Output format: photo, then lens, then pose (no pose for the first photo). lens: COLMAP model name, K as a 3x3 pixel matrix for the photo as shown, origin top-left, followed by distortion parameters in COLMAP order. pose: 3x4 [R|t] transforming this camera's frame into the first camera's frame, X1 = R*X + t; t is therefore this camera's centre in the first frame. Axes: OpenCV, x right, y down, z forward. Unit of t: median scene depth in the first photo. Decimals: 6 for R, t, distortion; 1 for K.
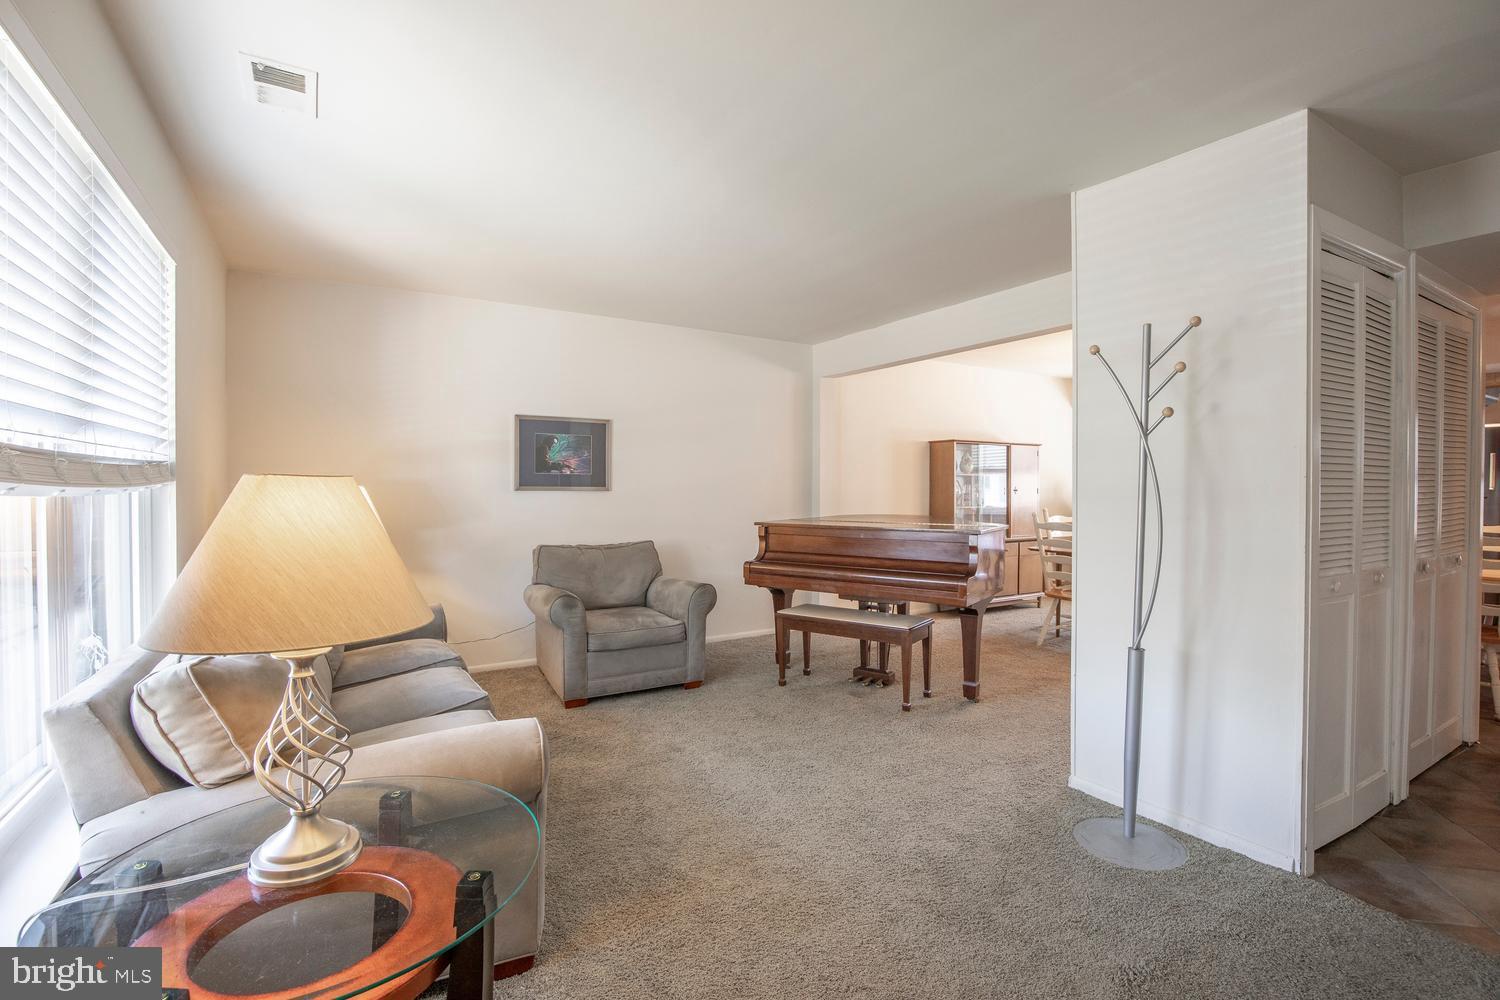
lens RADIAL K [[692.8, 0, 744.7], [0, 692.8, 492.9], [0, 0, 1]] dist [-0.038223, 0.007741]
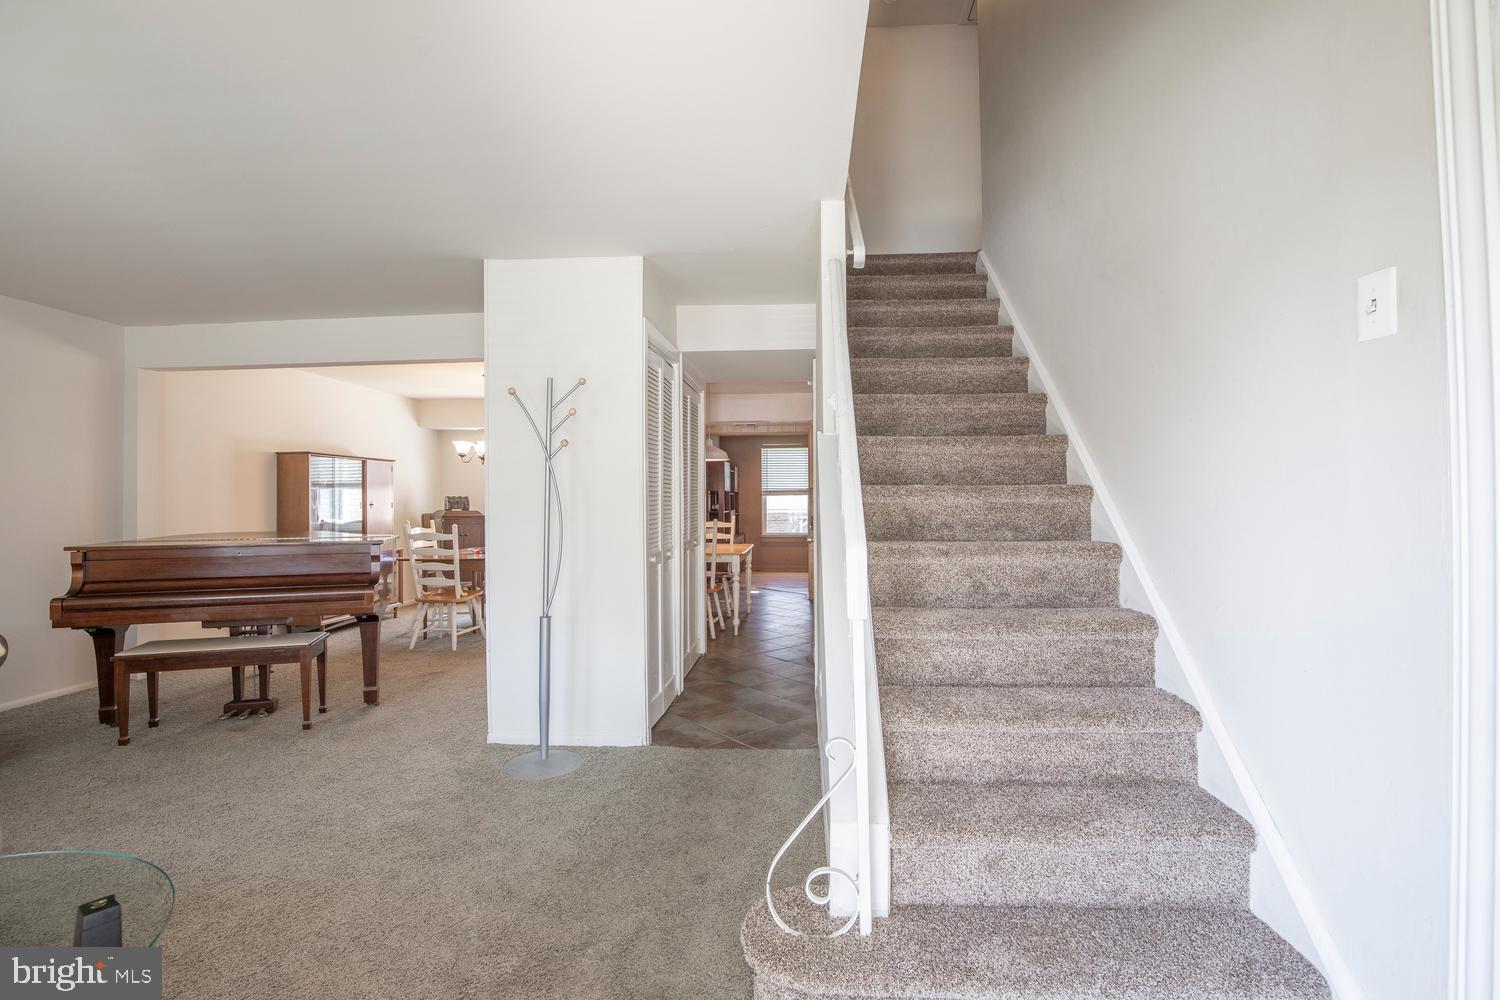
lens RADIAL K [[692.8, 0, 744.7], [0, 692.8, 492.9], [0, 0, 1]] dist [-0.038223, 0.007741]
pose [[0.594420, 0.003570, 0.804147, -0.154980], [0.015386, 0.999757, -0.015812, 0.006030], [-0.804007, 0.021772, 0.594221, -0.069399]]
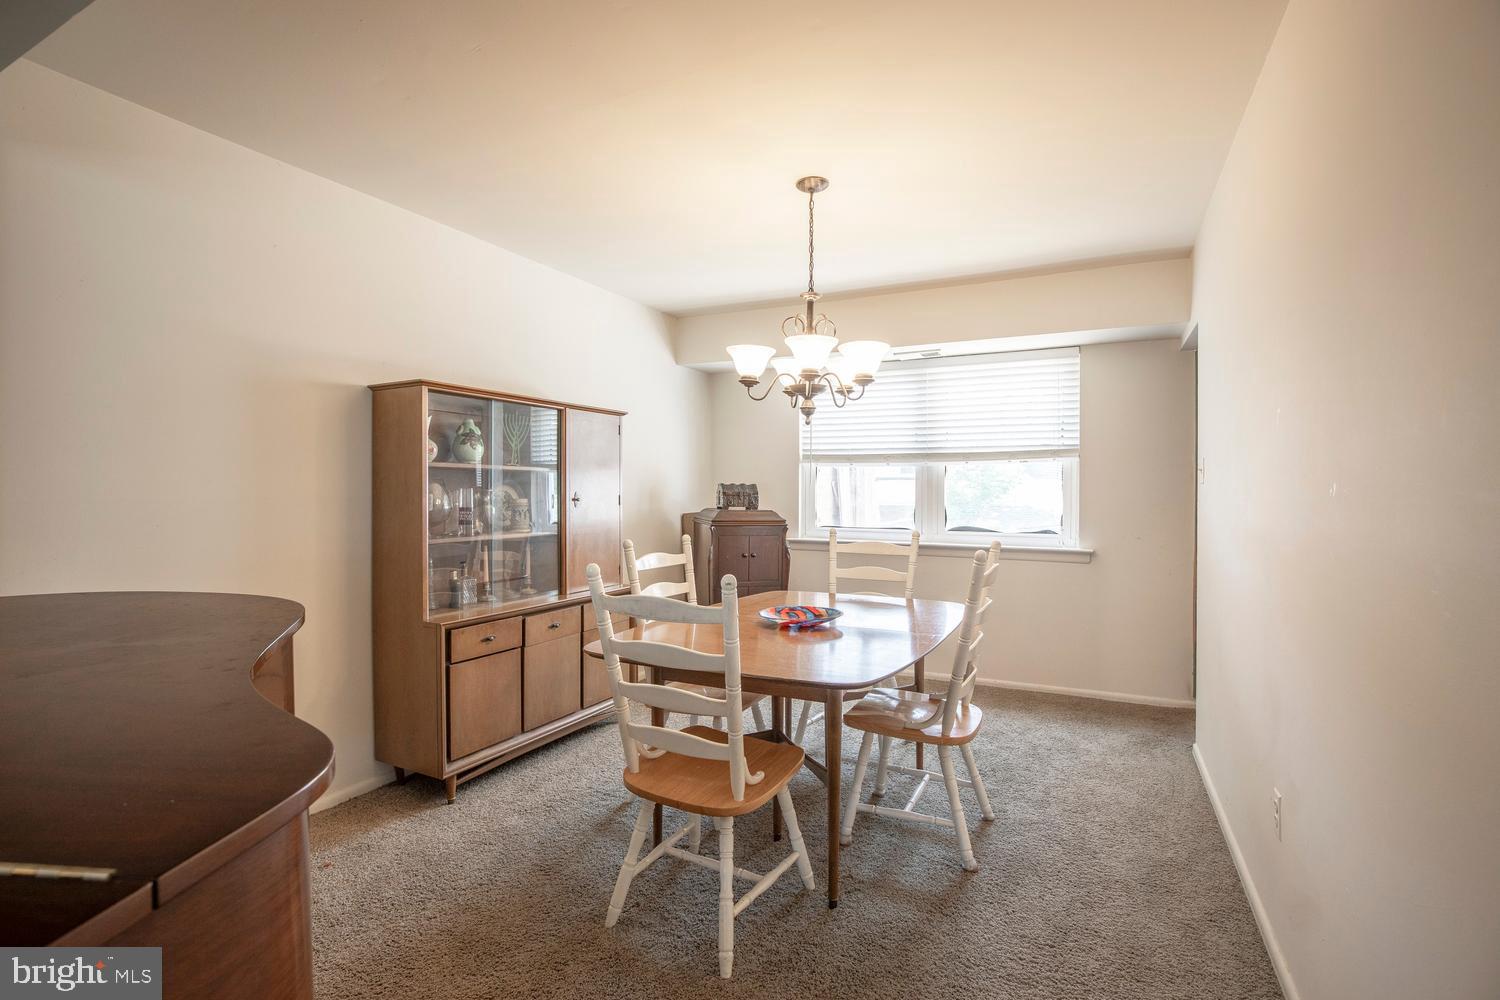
lens RADIAL K [[692.8, 0, 744.7], [0, 692.8, 492.9], [0, 0, 1]] dist [-0.038223, 0.007741]
pose [[0.853778, -0.003529, 0.520625, 0.399362], [0.007502, 0.999957, -0.005523, -0.008098], [-0.520583, 0.008621, 0.853768, 0.856061]]
